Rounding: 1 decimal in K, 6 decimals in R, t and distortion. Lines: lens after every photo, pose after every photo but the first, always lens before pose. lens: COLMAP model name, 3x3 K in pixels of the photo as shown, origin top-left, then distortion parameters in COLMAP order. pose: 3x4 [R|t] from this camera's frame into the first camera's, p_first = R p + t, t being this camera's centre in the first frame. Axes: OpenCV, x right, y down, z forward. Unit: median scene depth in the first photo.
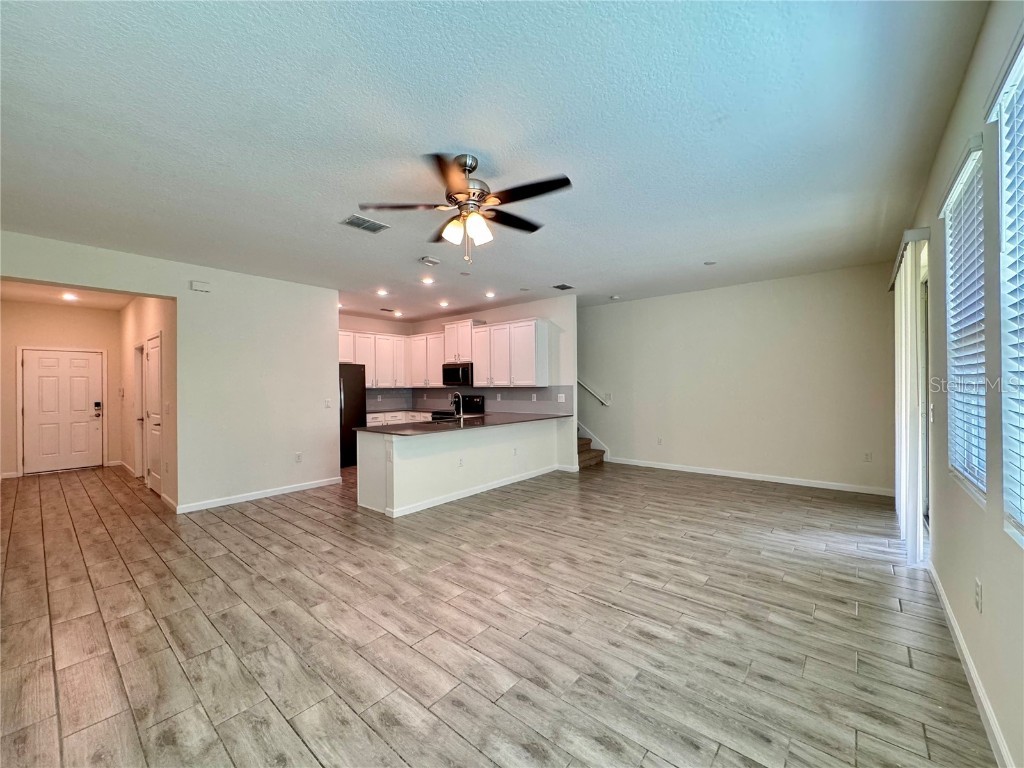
lens RADIAL K [[407.9, 0, 507.3], [0, 407.9, 382.1], [0, 0, 1]] dist [-0.002548, 0.000279]
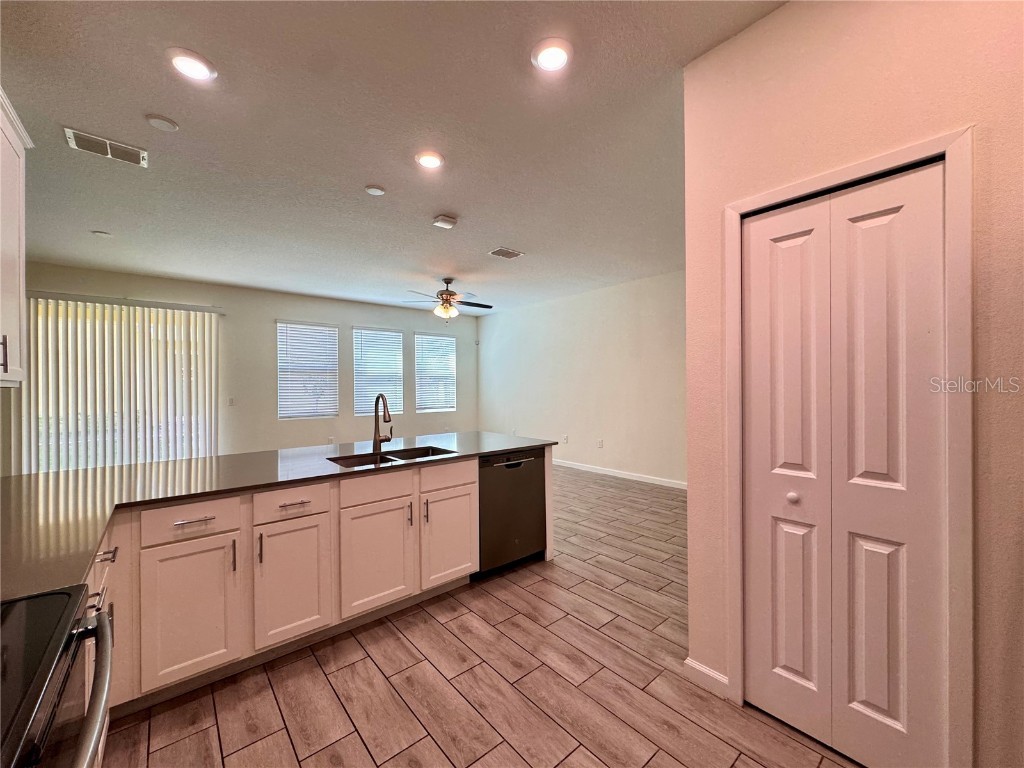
lens RADIAL K [[407.9, 0, 509.4], [0, 407.9, 384.8], [0, 0, 1]] dist [-0.002548, 0.000279]
pose [[-0.987100, 0.021412, 0.158665, -0.428314], [0.020027, 0.999746, -0.010324, 0.026526], [-0.158845, -0.007014, -0.987279, 1.746307]]
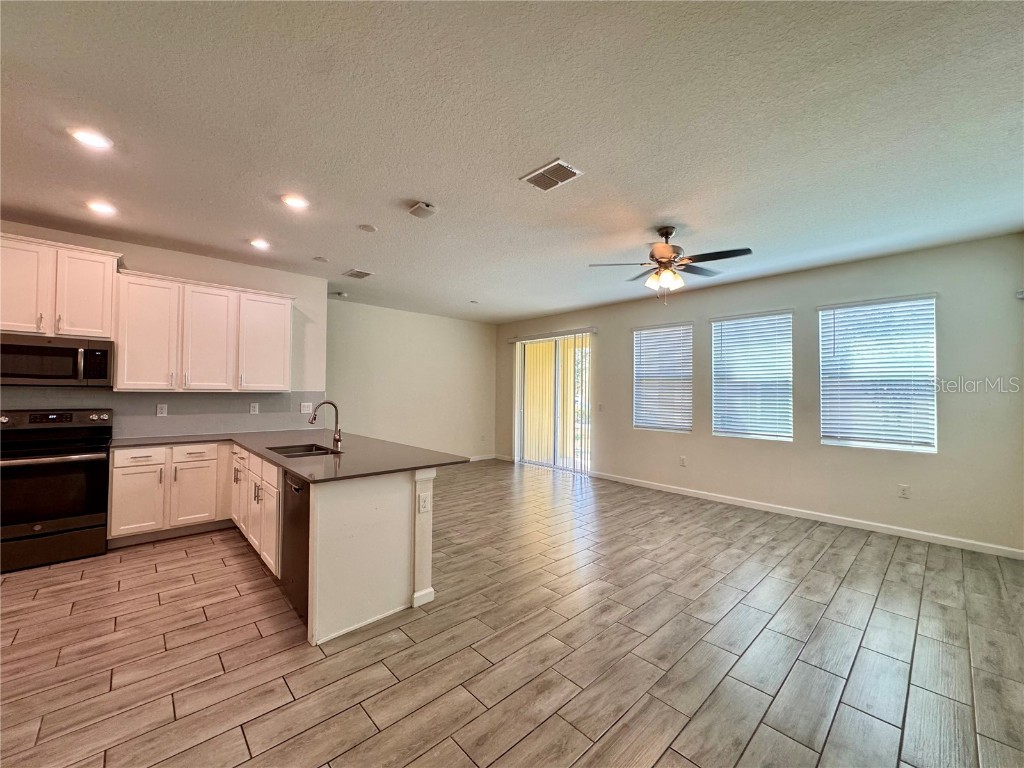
lens RADIAL K [[407.9, 0, 513.6], [0, 407.9, 382.1], [0, 0, 1]] dist [-0.002548, 0.000279]
pose [[0.111243, 0.037816, 0.993073, -0.849306], [-0.017790, 0.999191, -0.036056, 0.017047], [-0.993634, -0.013656, 0.111826, 0.764675]]
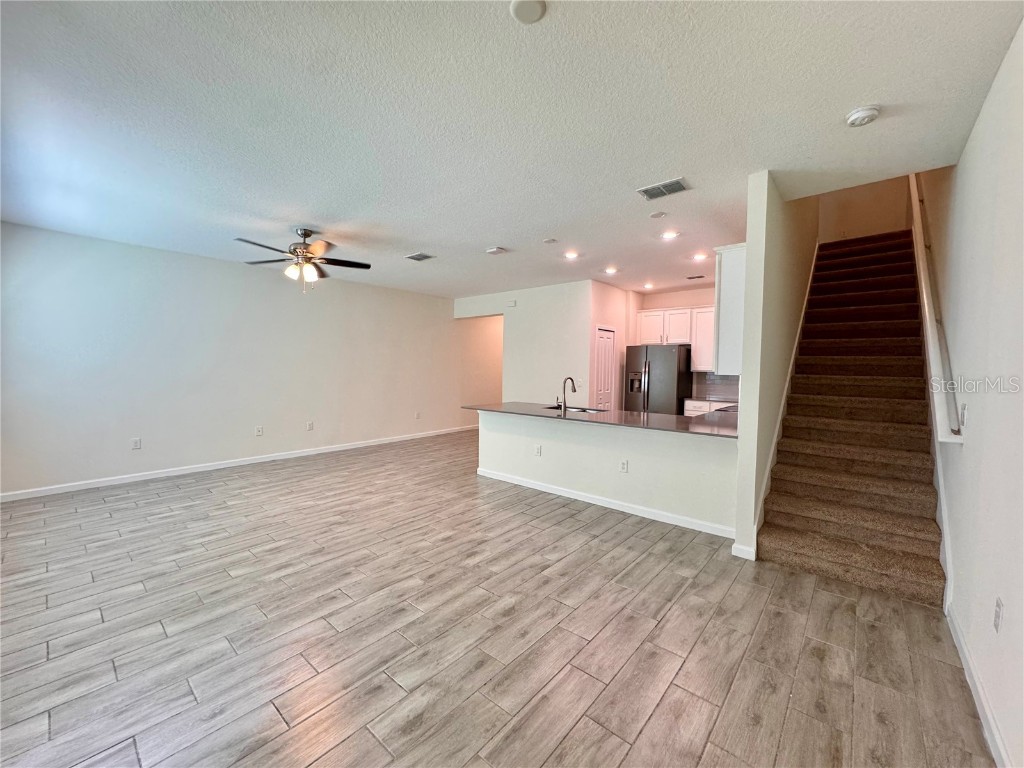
lens RADIAL K [[407.9, 0, 511.7], [0, 407.9, 373.2], [0, 0, 1]] dist [-0.002548, 0.000279]
pose [[-0.003717, 0.027963, -0.999602, 0.897304], [-0.001720, 0.999607, 0.027970, -0.006897], [0.999992, 0.001823, -0.003667, 1.045332]]
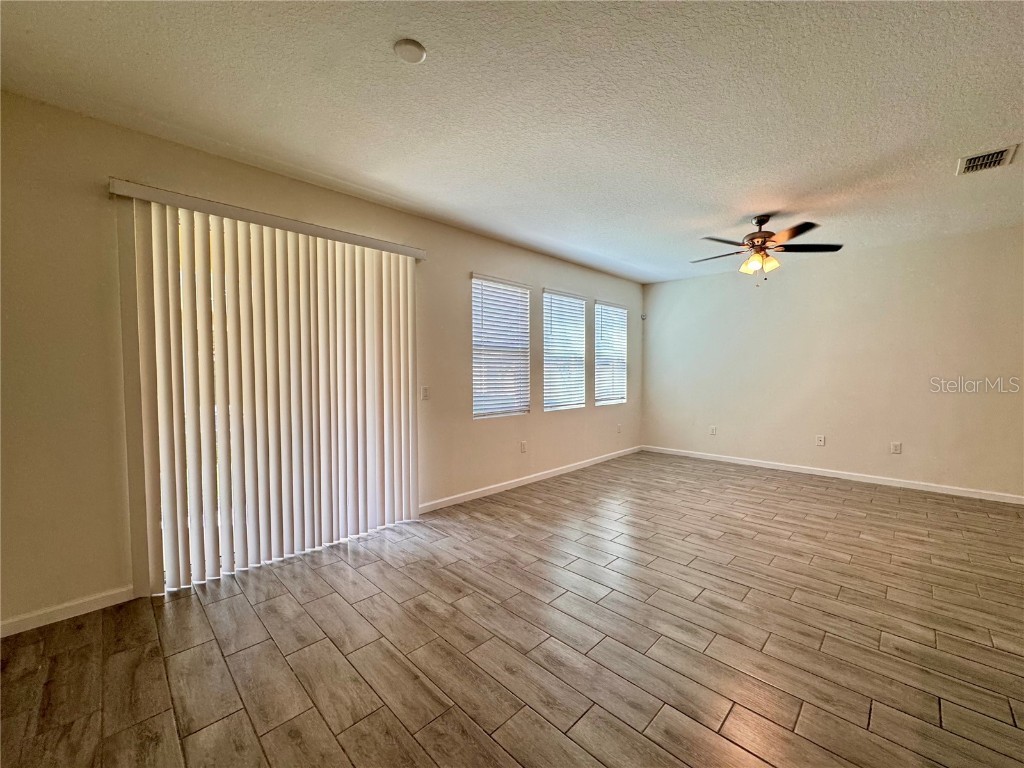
lens RADIAL K [[407.9, 0, 509.6], [0, 407.9, 382.4], [0, 0, 1]] dist [-0.002548, 0.000279]
pose [[-0.997099, 0.012363, 0.075098, 0.403613], [0.014128, 0.999635, 0.023021, 0.009432], [-0.074786, 0.024015, -0.996910, 1.457307]]
